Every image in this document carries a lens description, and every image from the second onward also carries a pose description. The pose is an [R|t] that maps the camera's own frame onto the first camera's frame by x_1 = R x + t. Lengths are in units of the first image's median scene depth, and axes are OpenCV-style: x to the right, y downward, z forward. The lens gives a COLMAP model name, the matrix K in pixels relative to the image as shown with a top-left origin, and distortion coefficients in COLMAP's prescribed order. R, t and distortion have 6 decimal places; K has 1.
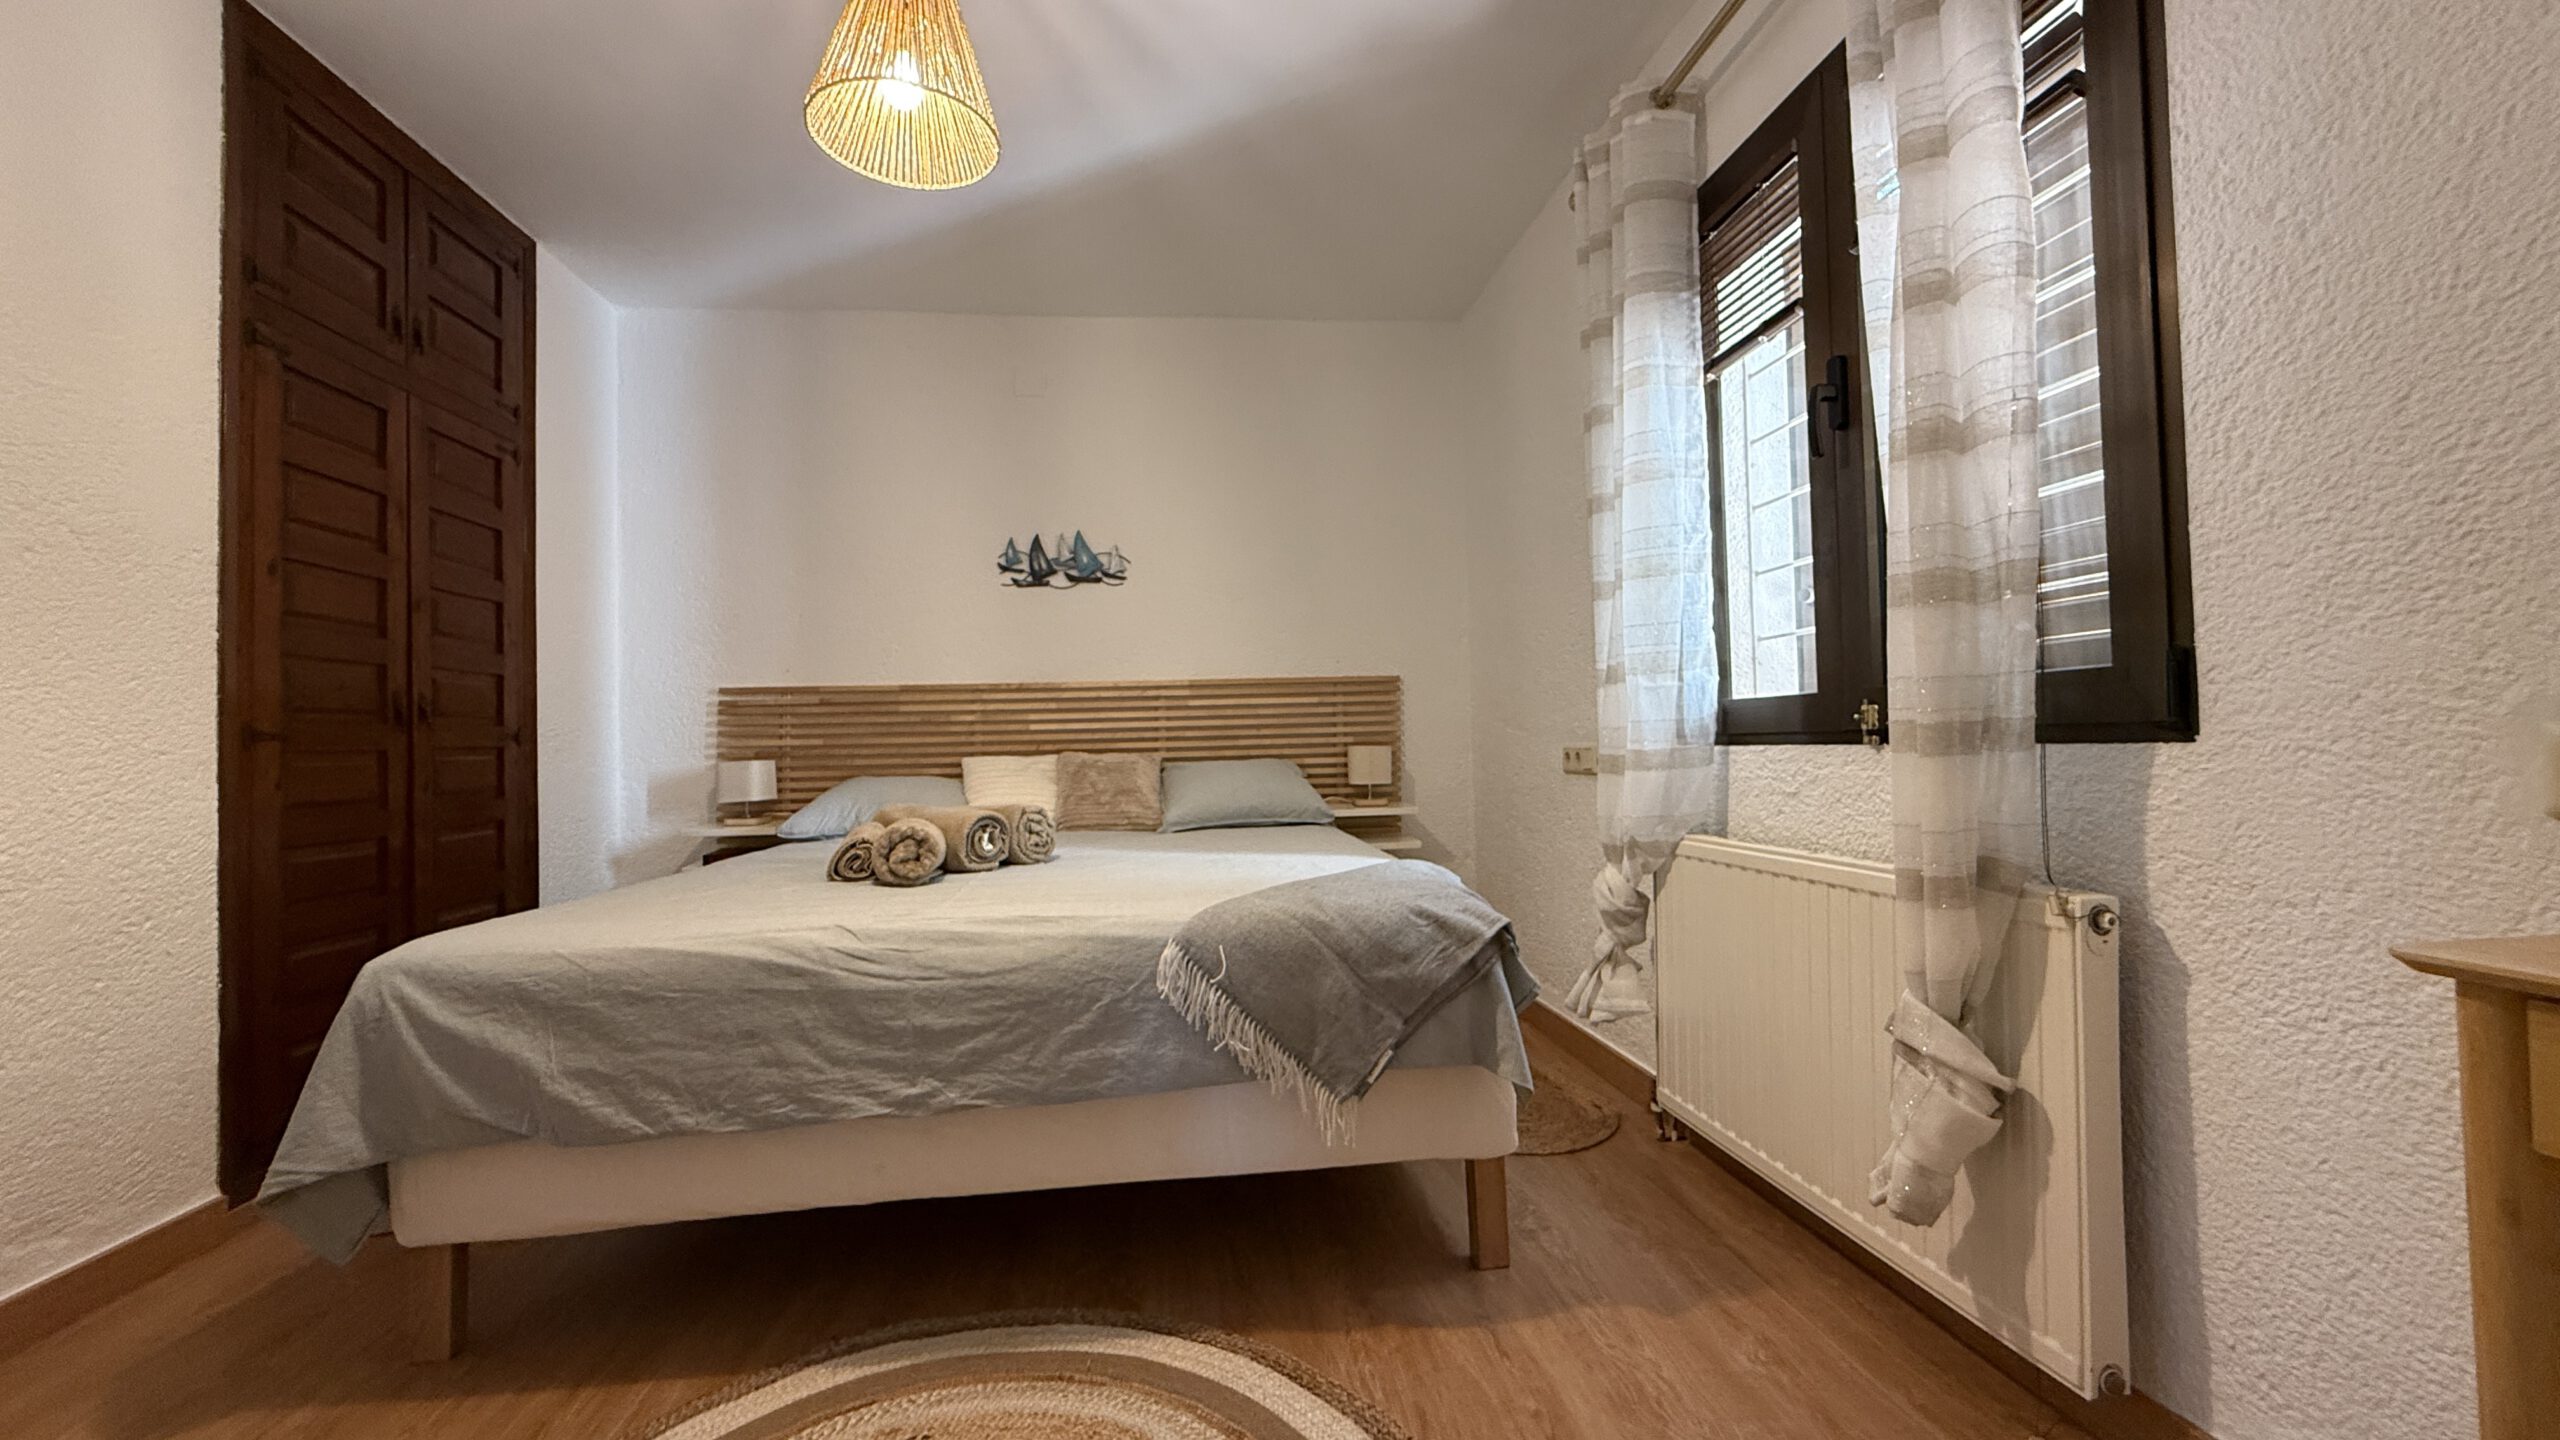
lens RADIAL K [[1033.1, 0, 1261.5], [0, 1033.1, 723.7], [0, 0, 1]] dist [-0.002610, 0.000962]
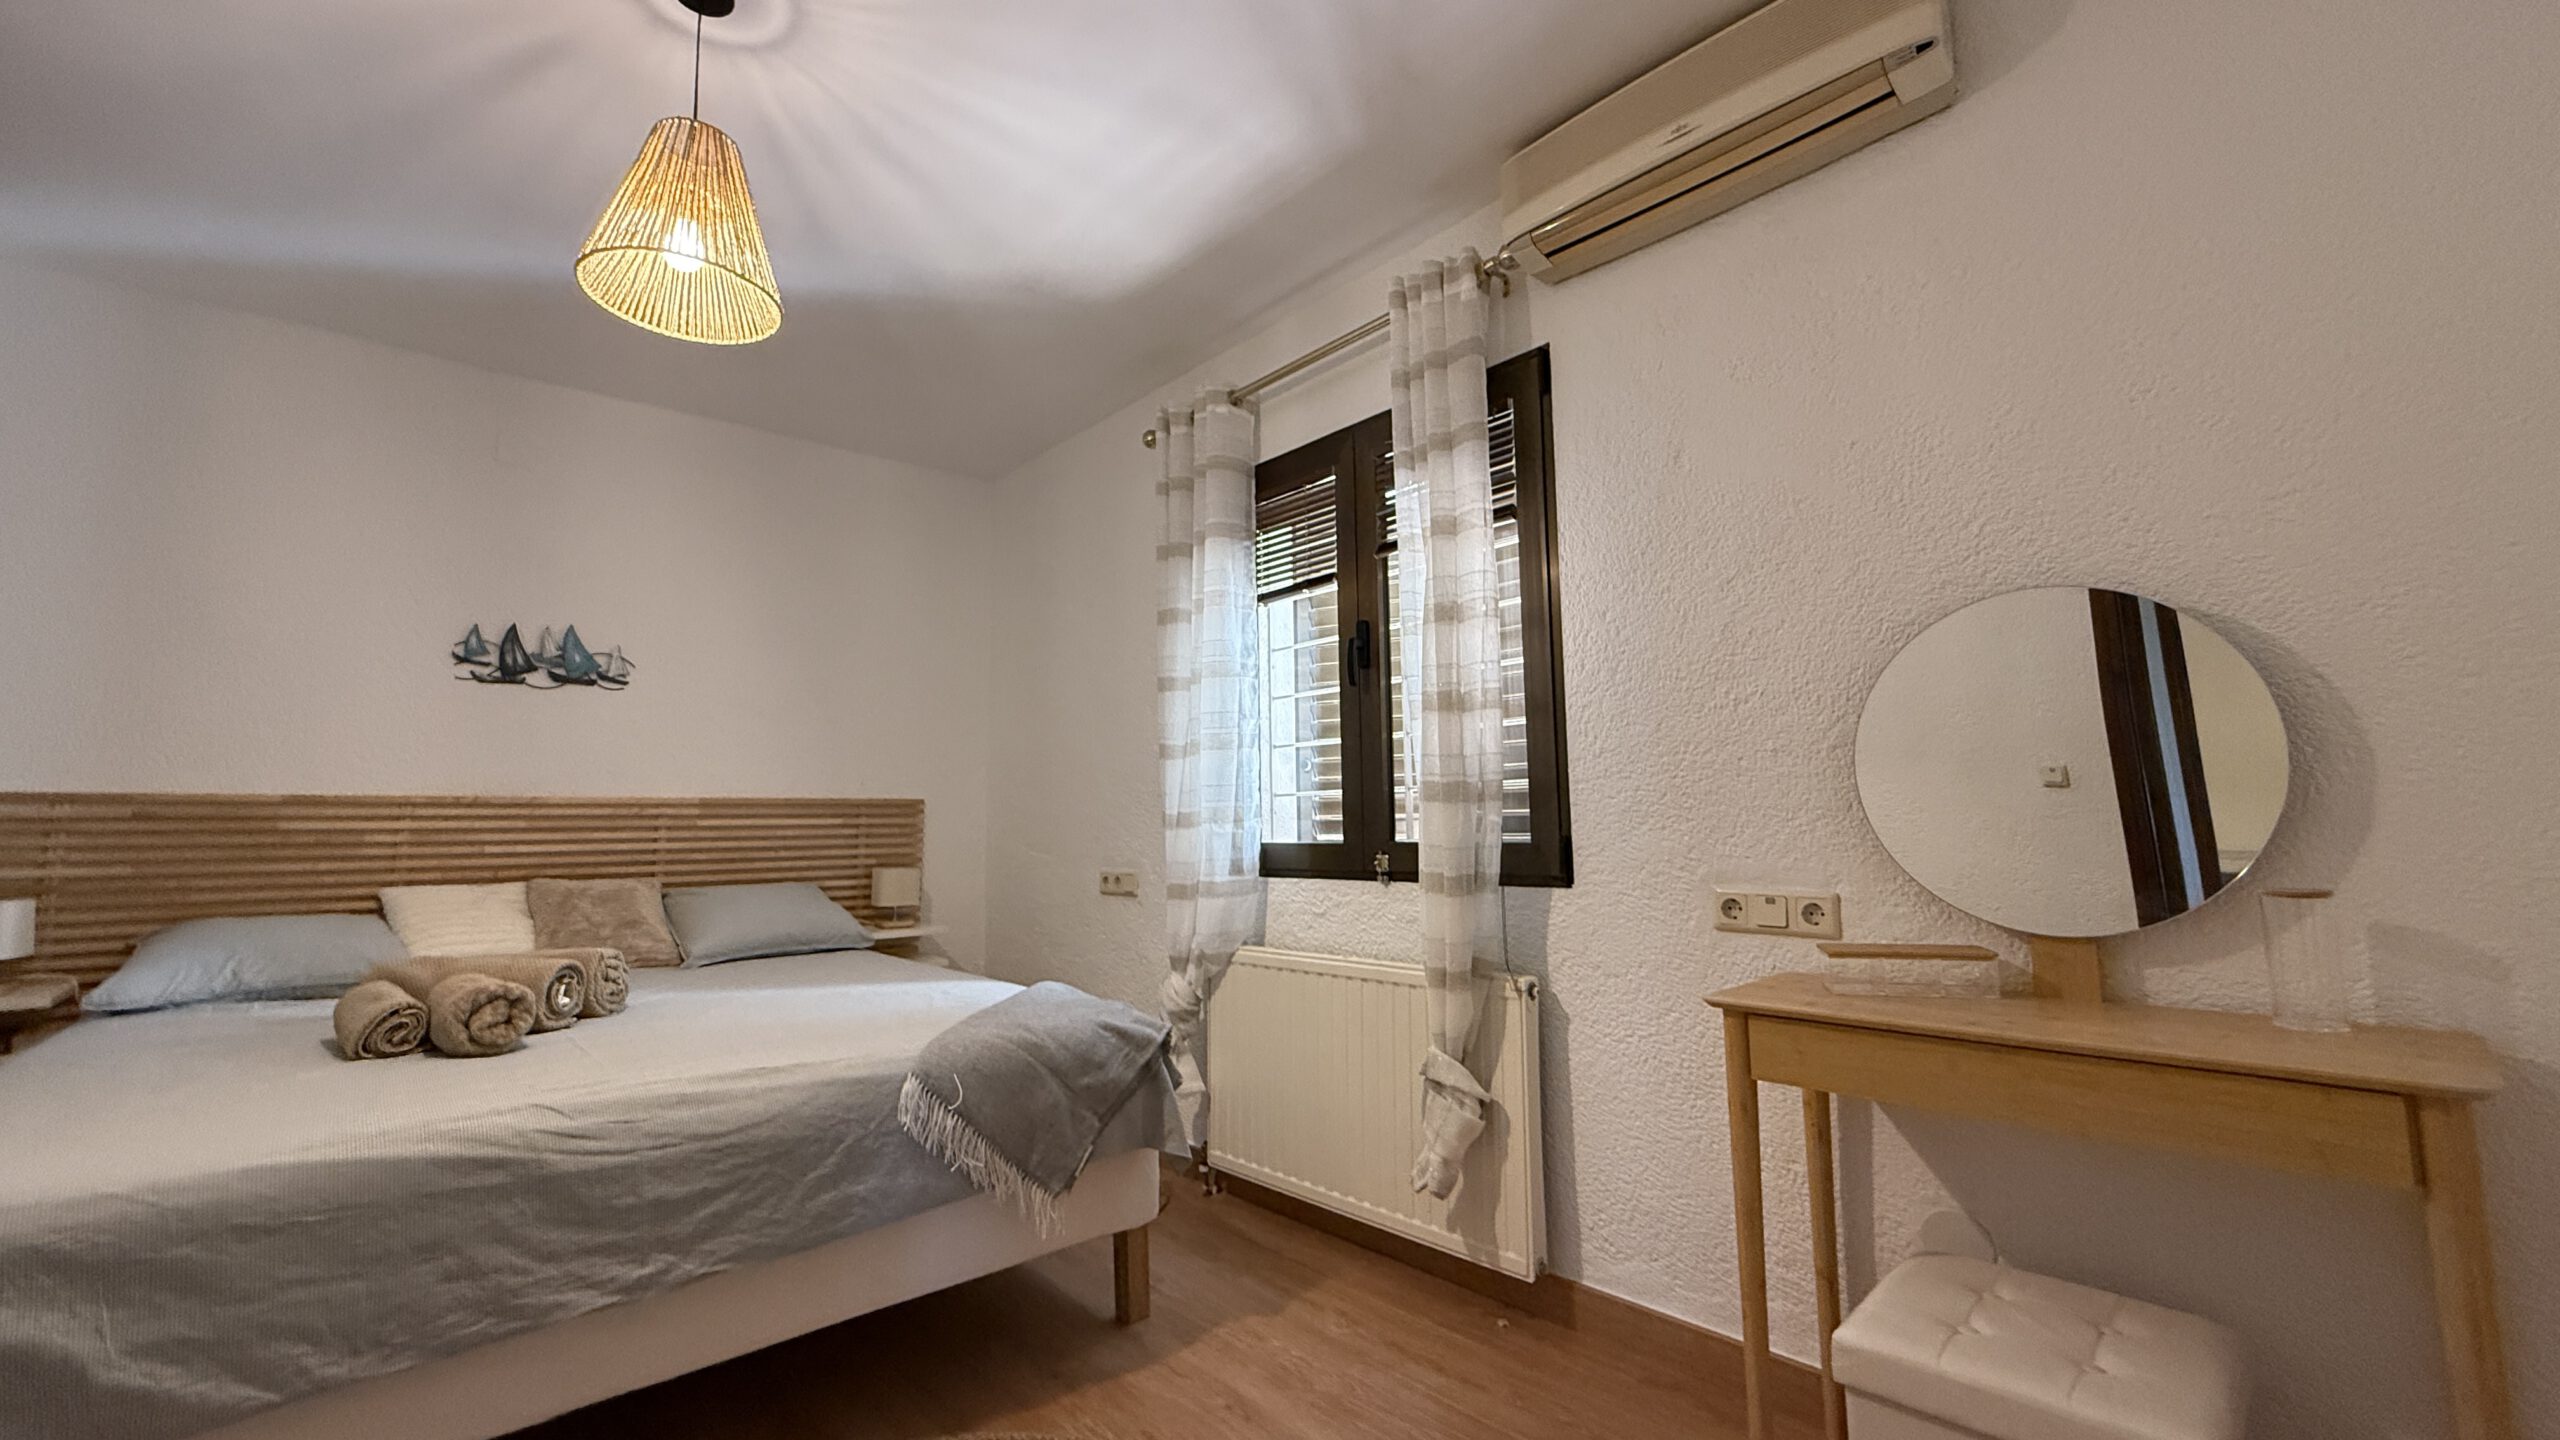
lens RADIAL K [[1033.1, 0, 1278.0], [0, 1033.1, 723.2], [0, 0, 1]] dist [-0.002610, 0.000962]
pose [[0.810481, 0.071900, 0.581335, -0.439508], [-0.017285, 0.994942, -0.098957, -0.060369], [-0.585510, 0.070154, 0.807624, -0.139830]]
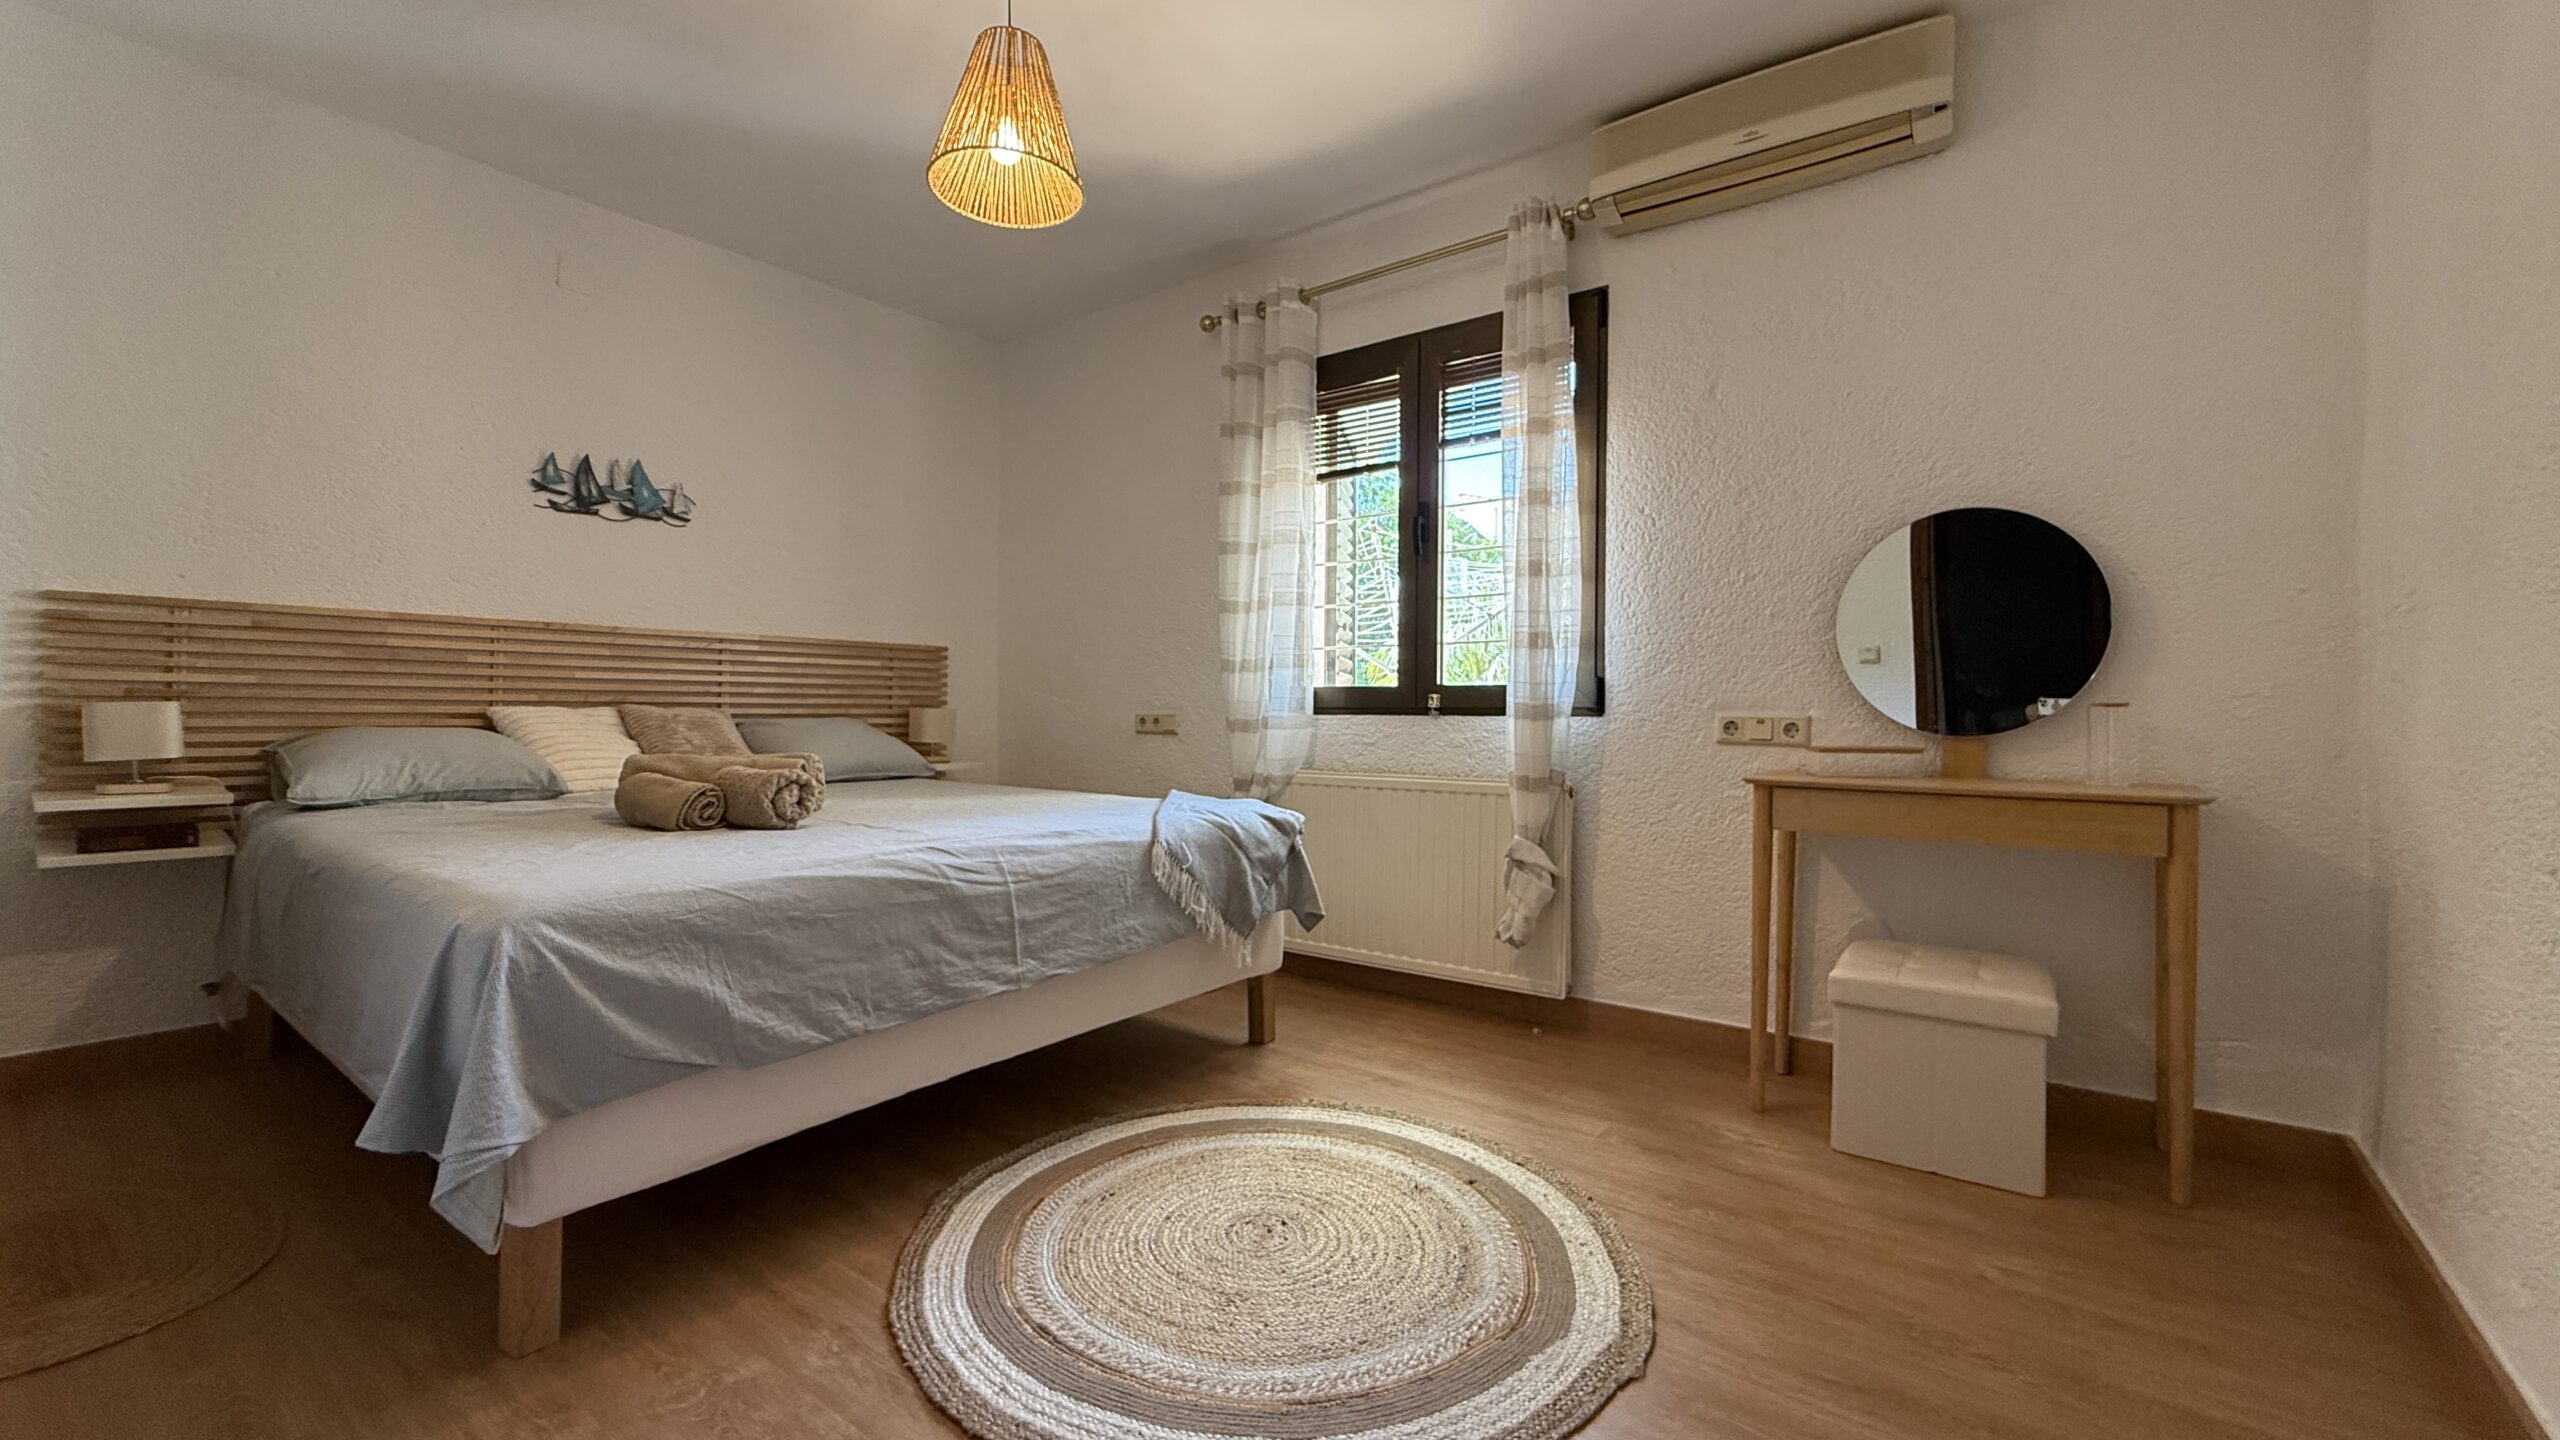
lens RADIAL K [[1033.1, 0, 1281.3], [0, 1033.1, 727.7], [0, 0, 1]] dist [-0.002610, 0.000962]
pose [[0.683108, 0.018379, 0.730086, -1.011813], [-0.039040, 0.999173, 0.011375, 0.033619], [-0.729273, -0.036272, 0.683261, -0.077806]]
